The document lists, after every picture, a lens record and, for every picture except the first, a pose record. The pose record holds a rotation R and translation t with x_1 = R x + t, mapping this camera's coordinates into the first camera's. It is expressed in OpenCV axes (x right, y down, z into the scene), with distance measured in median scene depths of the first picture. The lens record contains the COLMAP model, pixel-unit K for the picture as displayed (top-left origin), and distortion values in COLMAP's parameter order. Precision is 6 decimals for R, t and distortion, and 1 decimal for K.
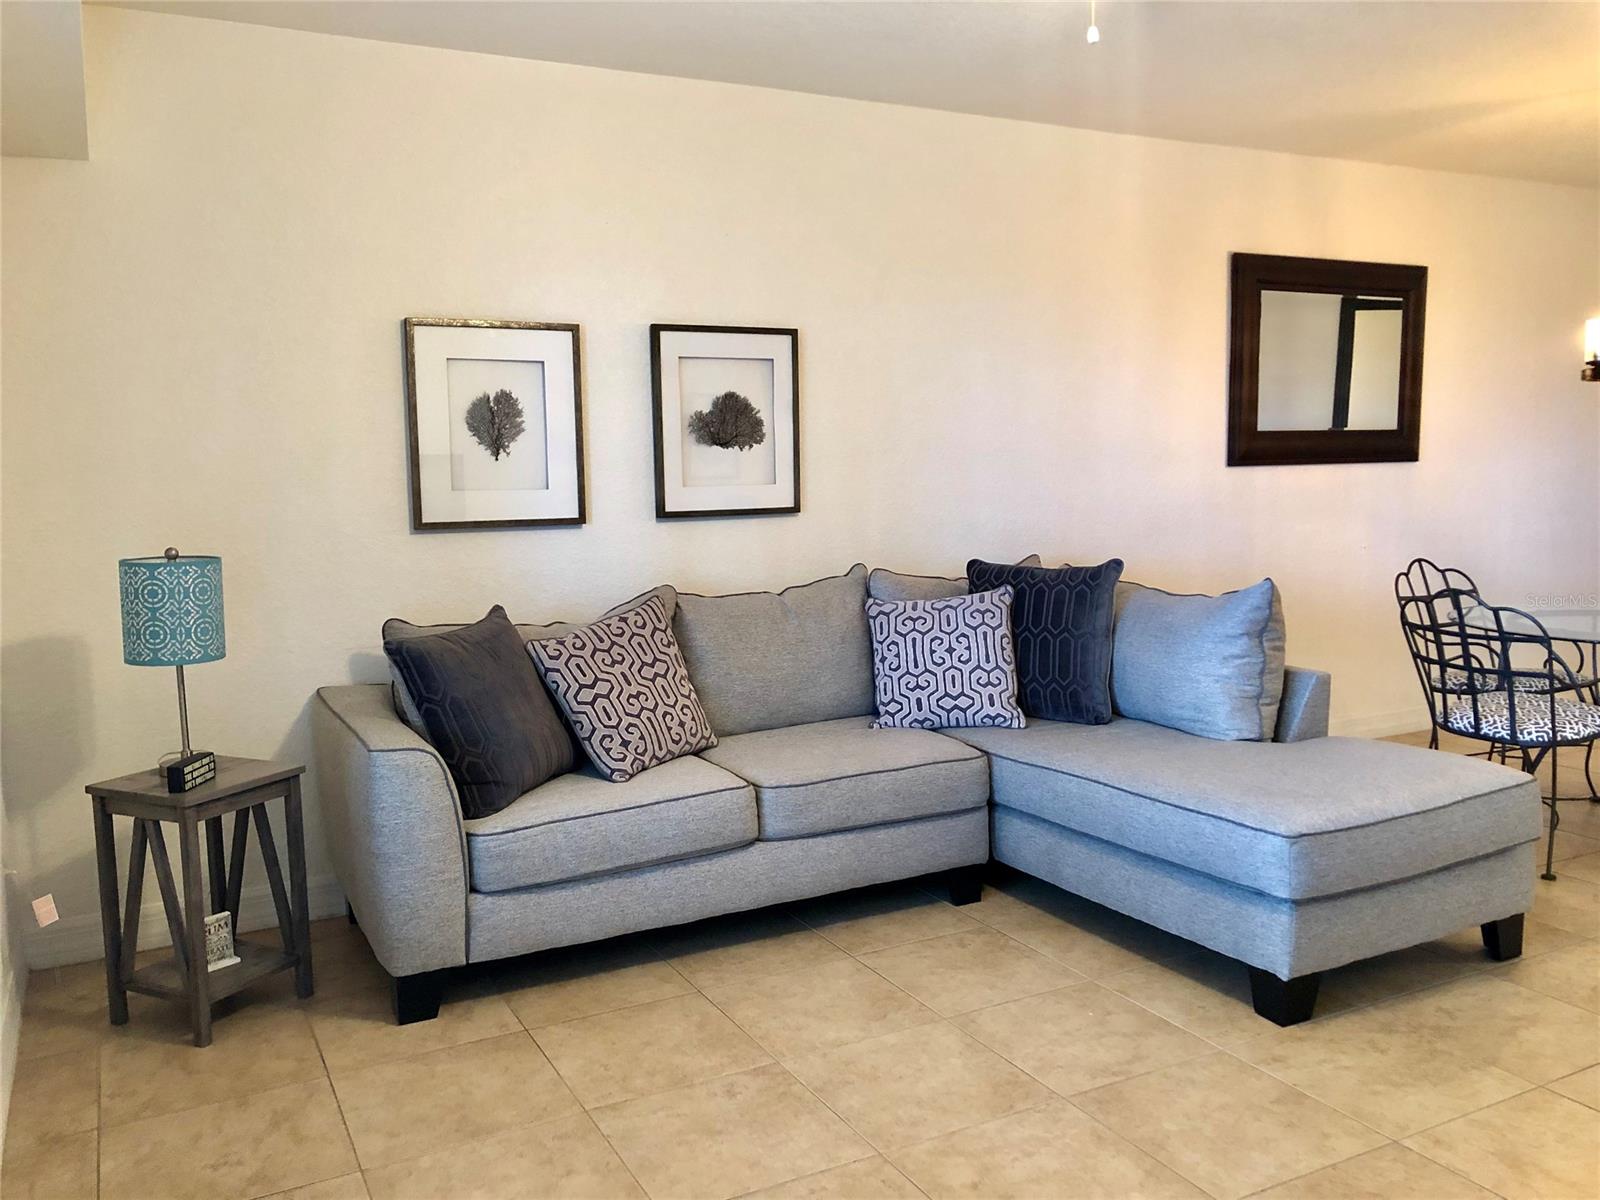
lens RADIAL K [[1305.0, 0, 805.8], [0, 1305.0, 594.2], [0, 0, 1]] dist [0.051535, -0.076066]
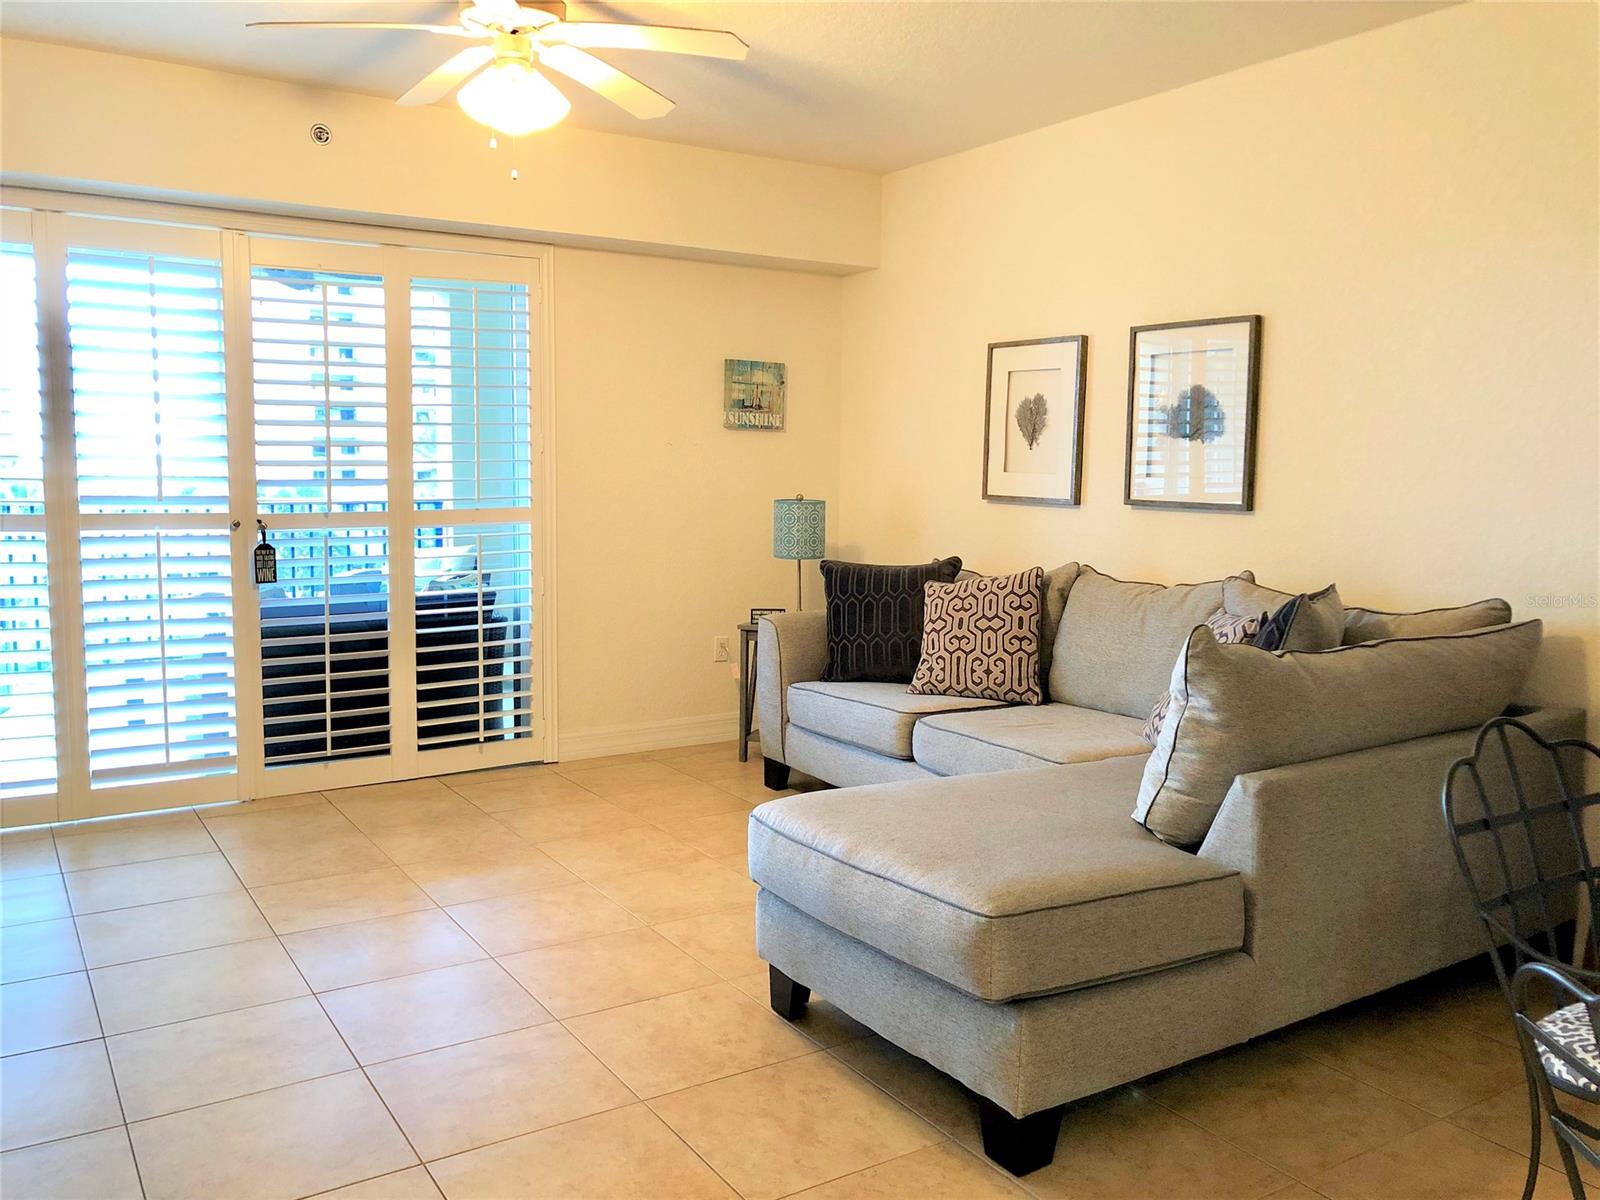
lens RADIAL K [[1305.0, 0, 805.8], [0, 1305.0, 594.2], [0, 0, 1]] dist [0.051535, -0.076066]
pose [[0.088787, 0.133018, -0.987129, 1.125033], [-0.107041, 0.986578, 0.123316, -0.106302], [0.990282, 0.094715, 0.101834, 0.738290]]
